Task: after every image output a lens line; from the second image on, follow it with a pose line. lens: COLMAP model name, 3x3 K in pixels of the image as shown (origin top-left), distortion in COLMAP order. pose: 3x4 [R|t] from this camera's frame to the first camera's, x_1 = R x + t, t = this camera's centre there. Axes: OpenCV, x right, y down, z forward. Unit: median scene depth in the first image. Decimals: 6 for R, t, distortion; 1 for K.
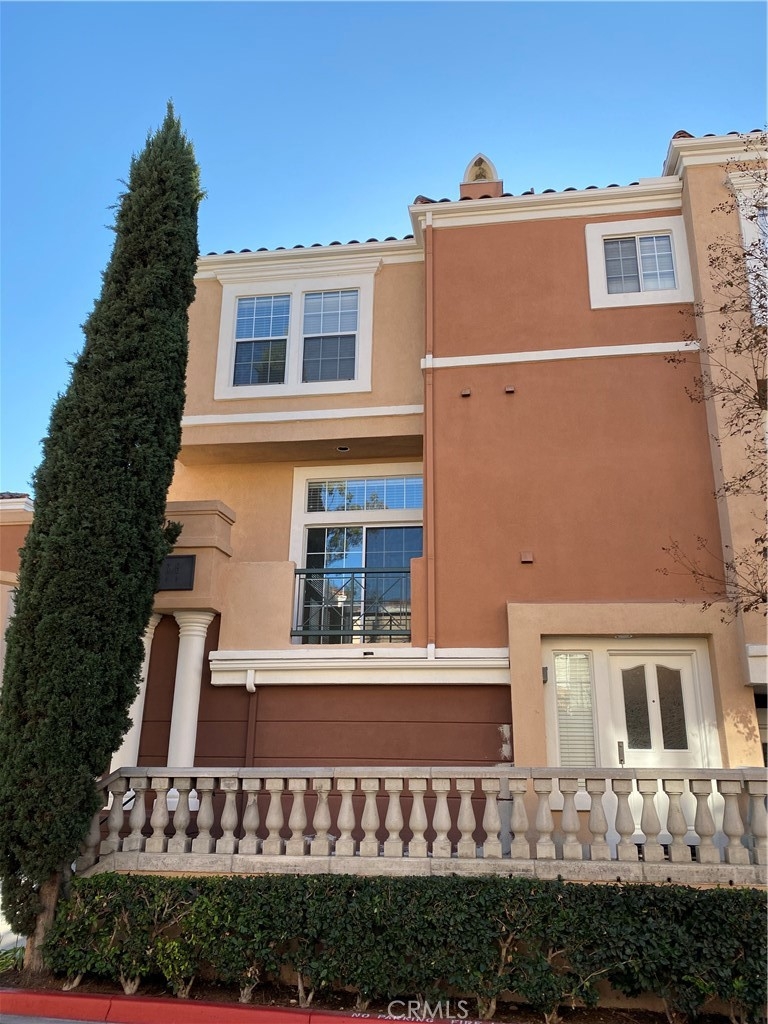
lens RADIAL K [[788.4, 0, 388.4], [0, 788.4, 510.2], [0, 0, 1]] dist [0.038055, -0.043479]
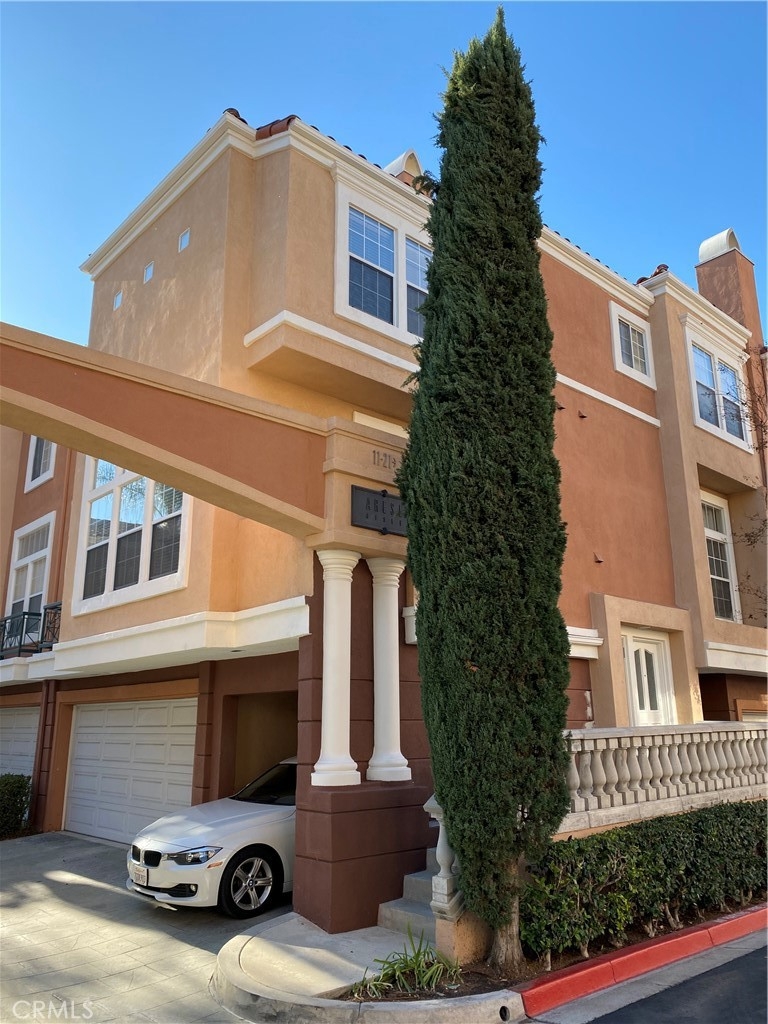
lens RADIAL K [[788.4, 0, 388.4], [0, 788.4, 510.2], [0, 0, 1]] dist [0.038055, -0.043479]
pose [[0.627517, 0.185553, 0.756170, -1.050459], [-0.220994, 0.973693, -0.055536, 0.138406], [-0.746582, -0.132259, 0.652014, 0.481613]]
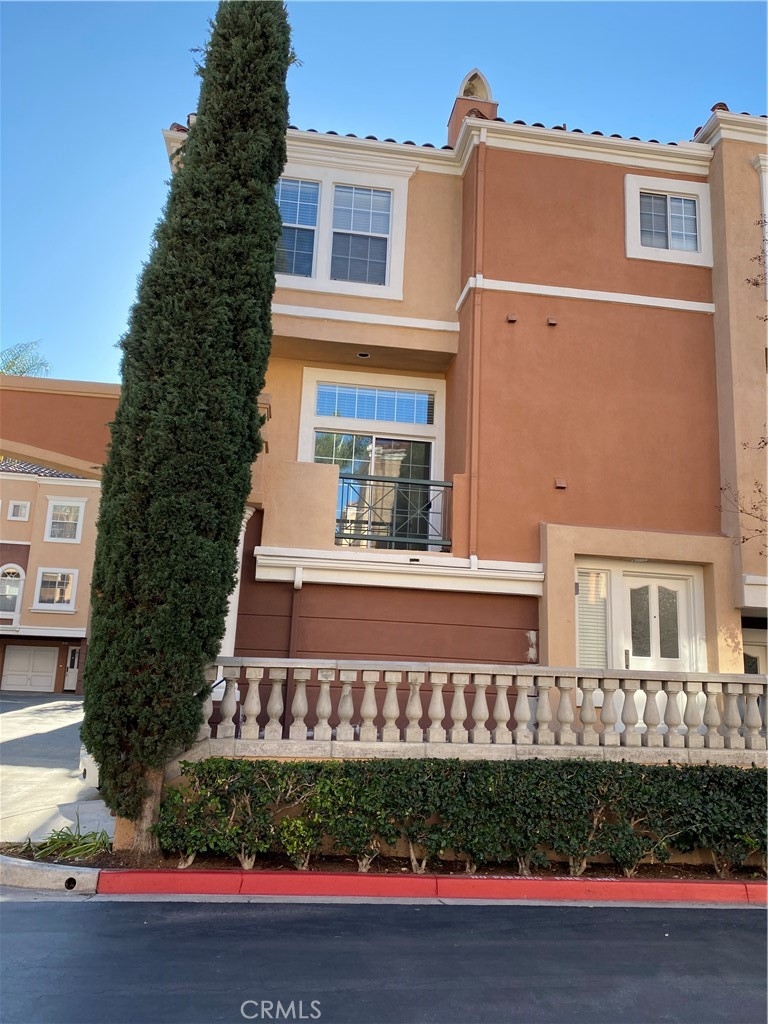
lens RADIAL K [[787.0, 0, 388.8], [0, 787.0, 513.4], [0, 0, 1]] dist [0.008896, -0.001244]
pose [[0.957388, 0.083558, 0.276455, -0.372166], [-0.115478, 0.988137, 0.101247, 0.020773], [-0.264715, -0.128857, 0.955679, 0.024448]]
